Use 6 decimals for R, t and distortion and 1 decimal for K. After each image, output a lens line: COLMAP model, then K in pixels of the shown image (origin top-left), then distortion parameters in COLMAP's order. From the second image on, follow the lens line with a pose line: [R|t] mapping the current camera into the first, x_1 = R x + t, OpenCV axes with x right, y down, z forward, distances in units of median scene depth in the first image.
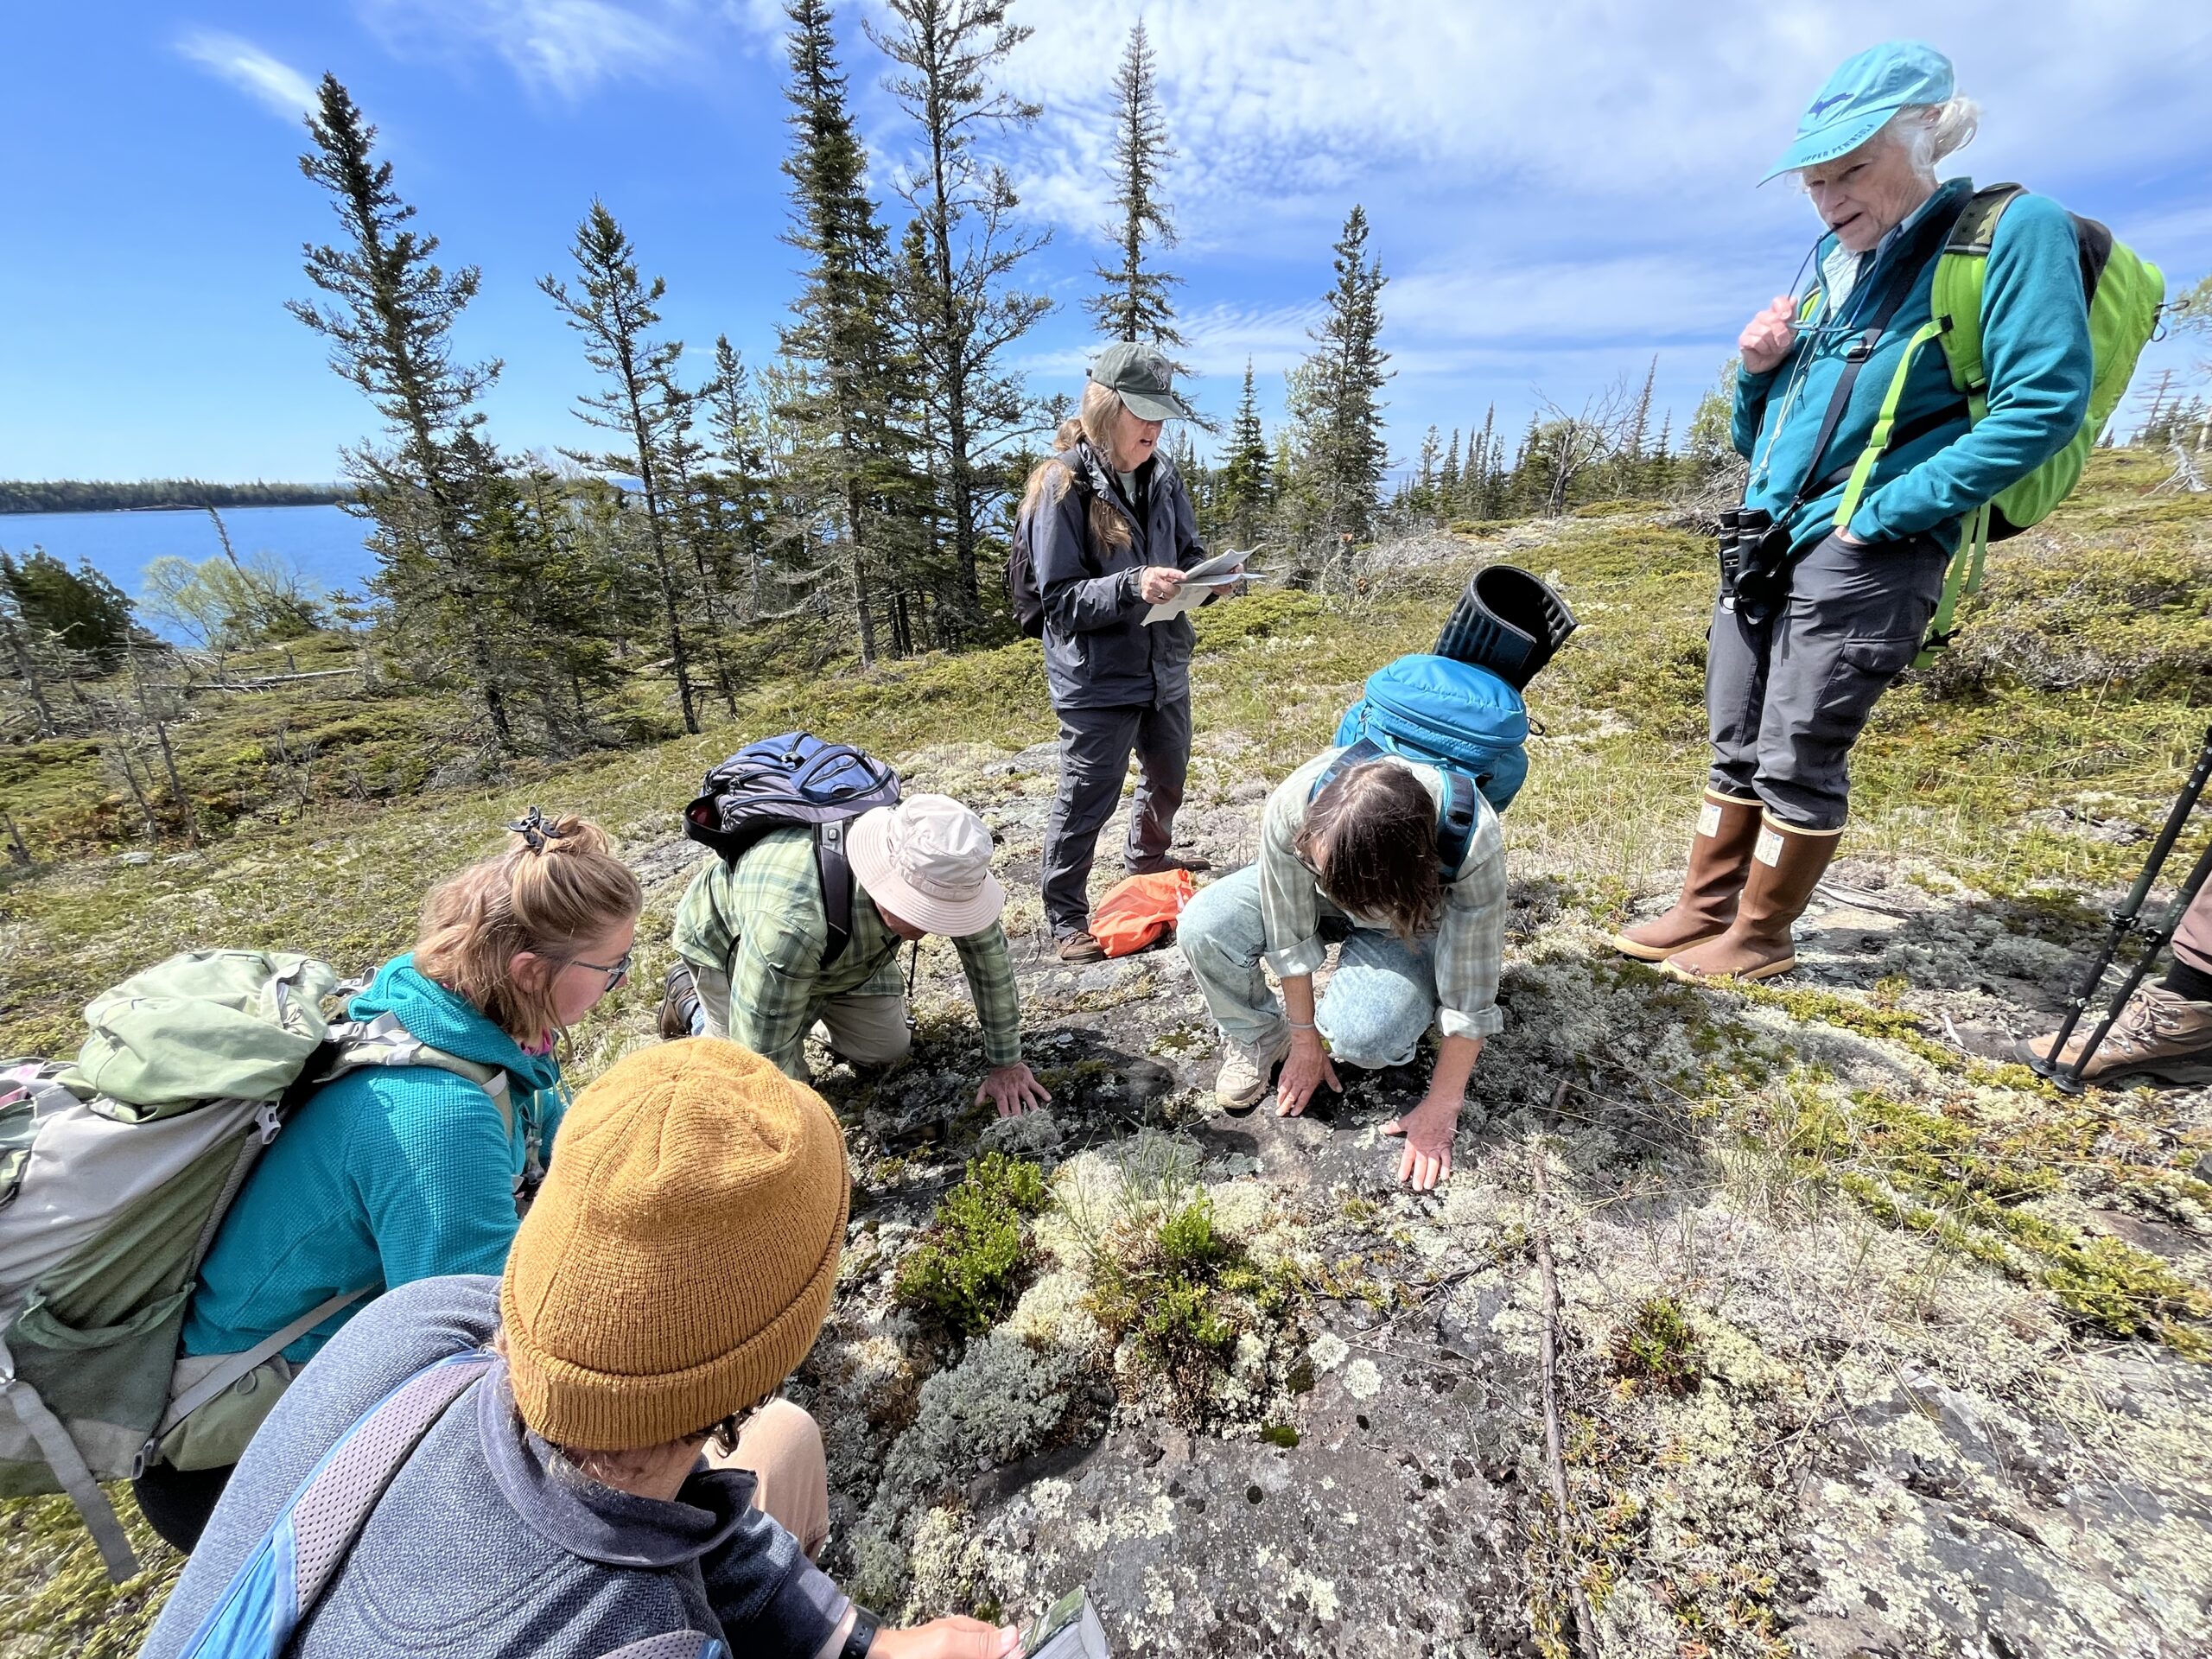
lens RADIAL K [[893.9, 0, 1097.5], [0, 893.9, 827.2], [0, 0, 1]] dist [-0.003213, -0.000546]
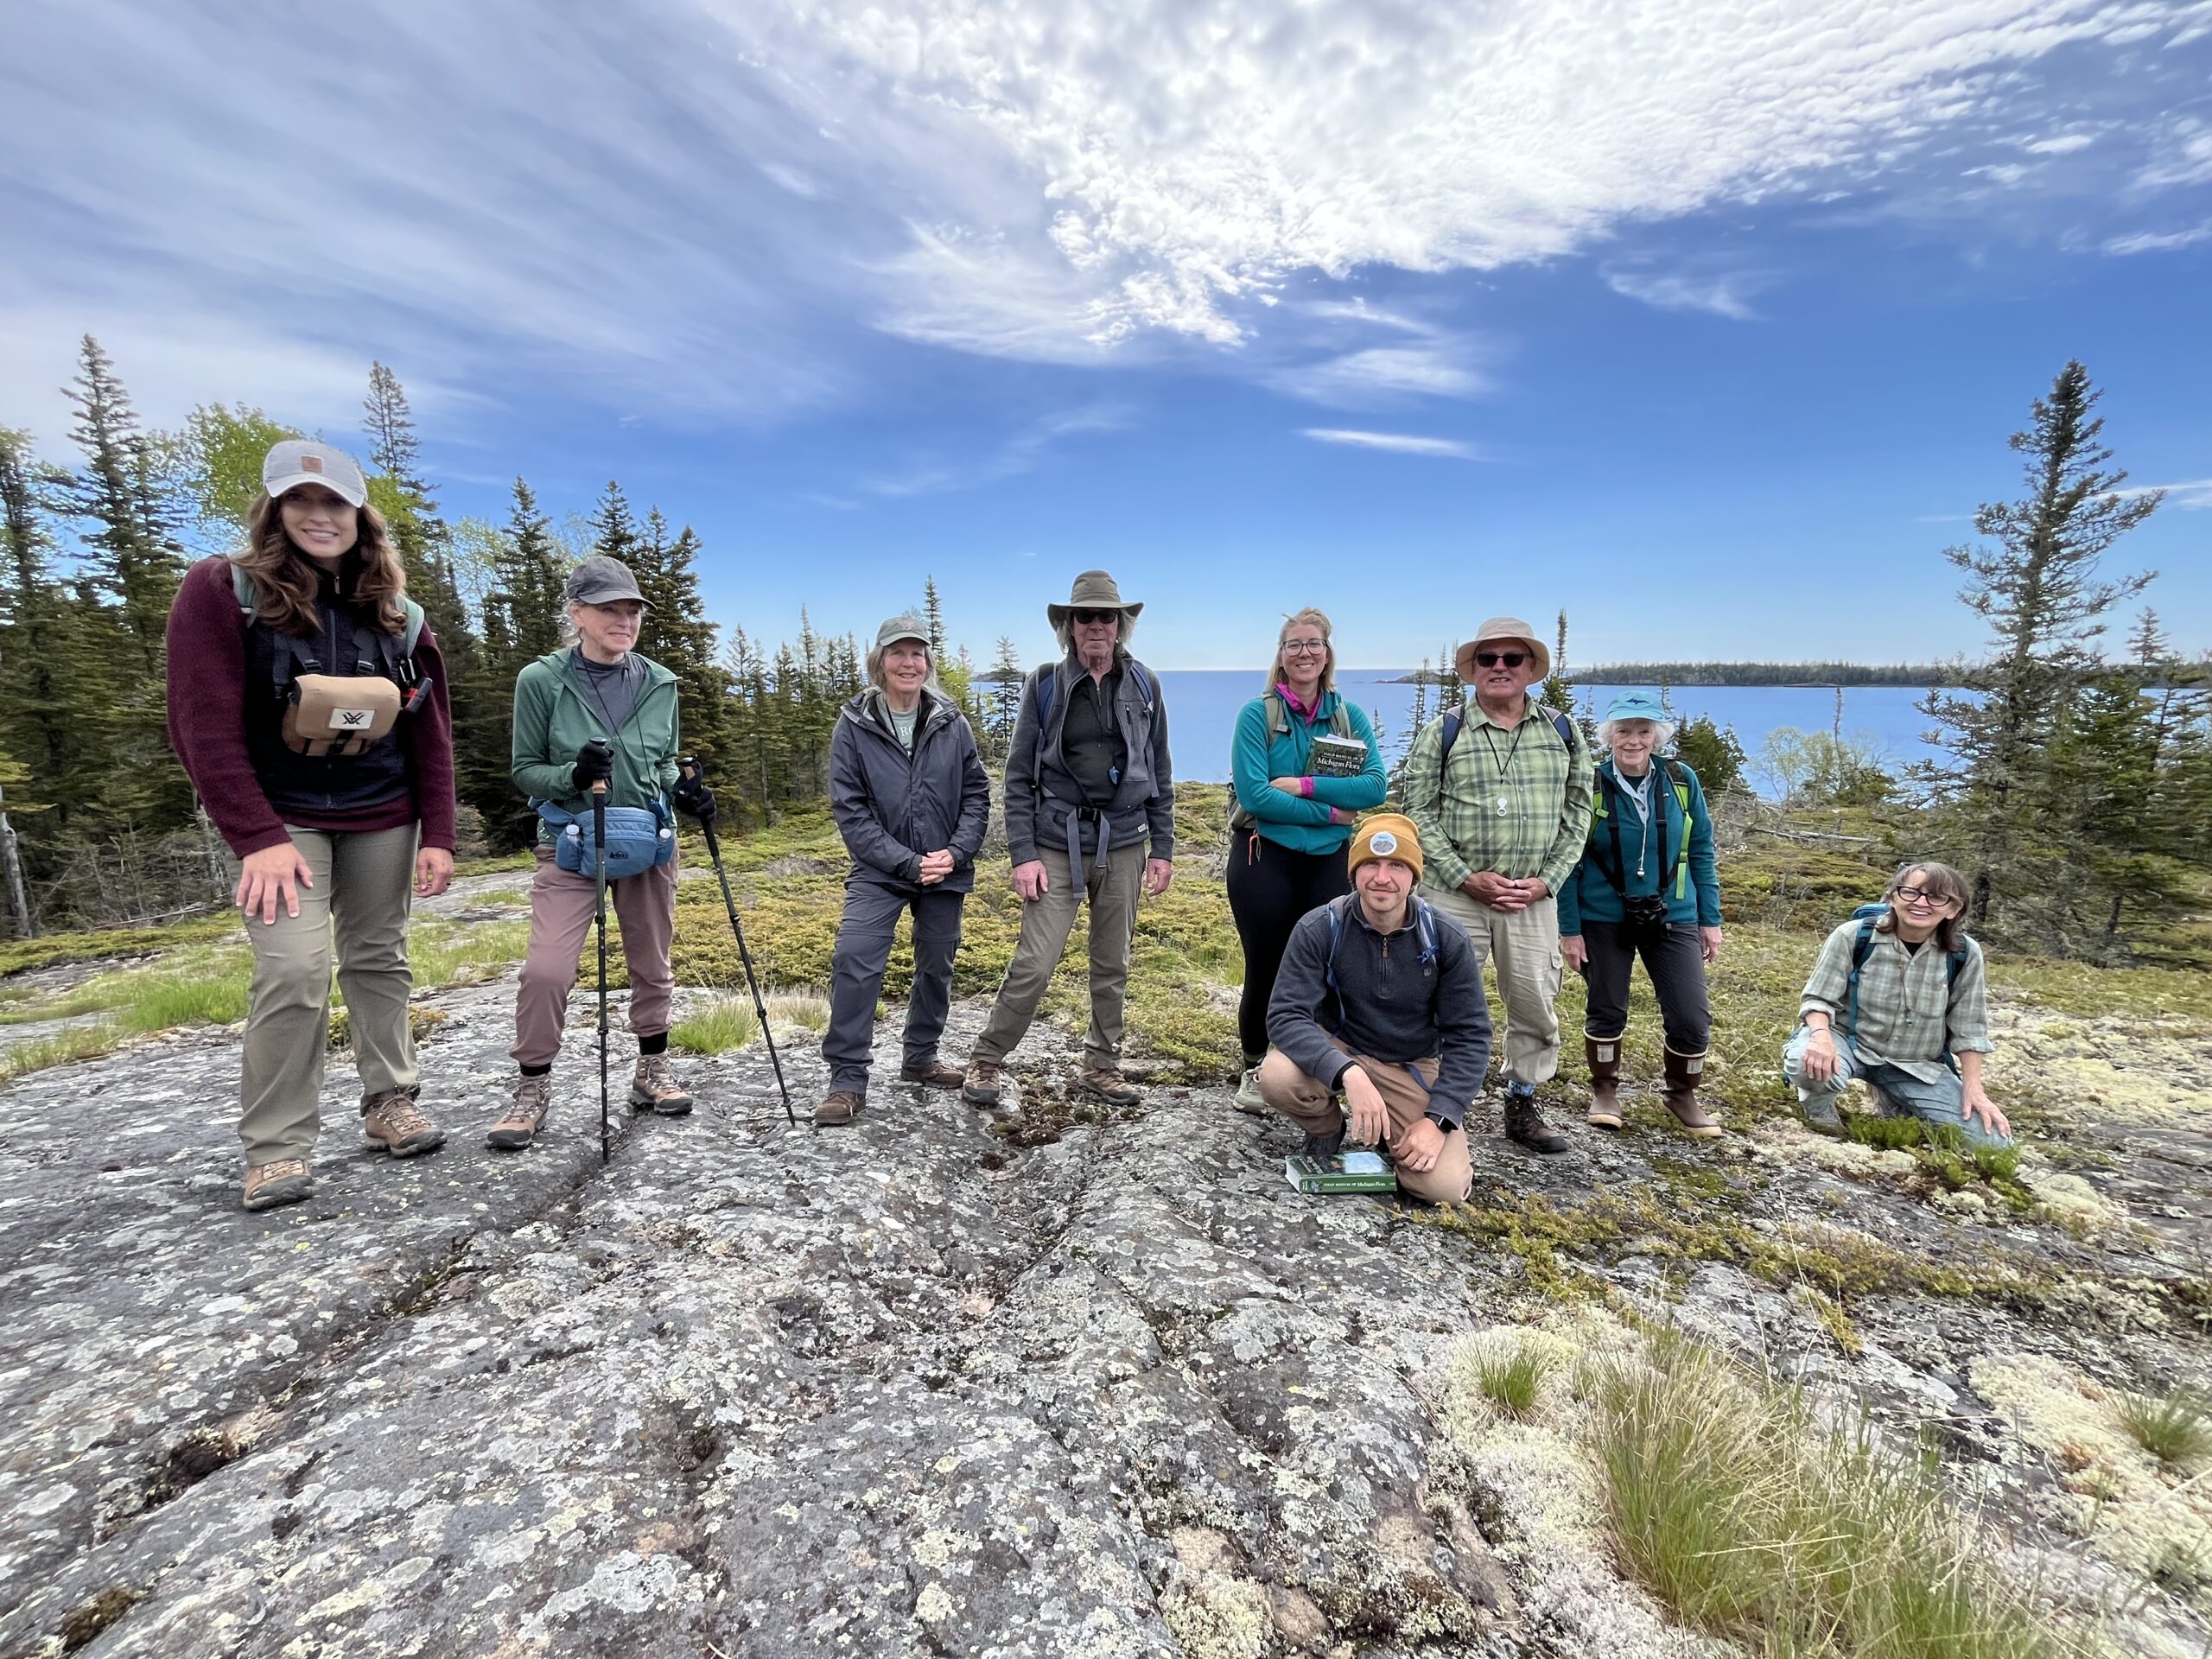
lens RADIAL K [[893.9, 0, 1097.0], [0, 893.9, 832.1], [0, 0, 1]] dist [-0.003213, -0.000546]
pose [[0.122768, 0.186899, -0.974678, 0.197625], [-0.362017, 0.922869, 0.131366, 0.034393], [0.924052, 0.336722, 0.180960, -0.162087]]
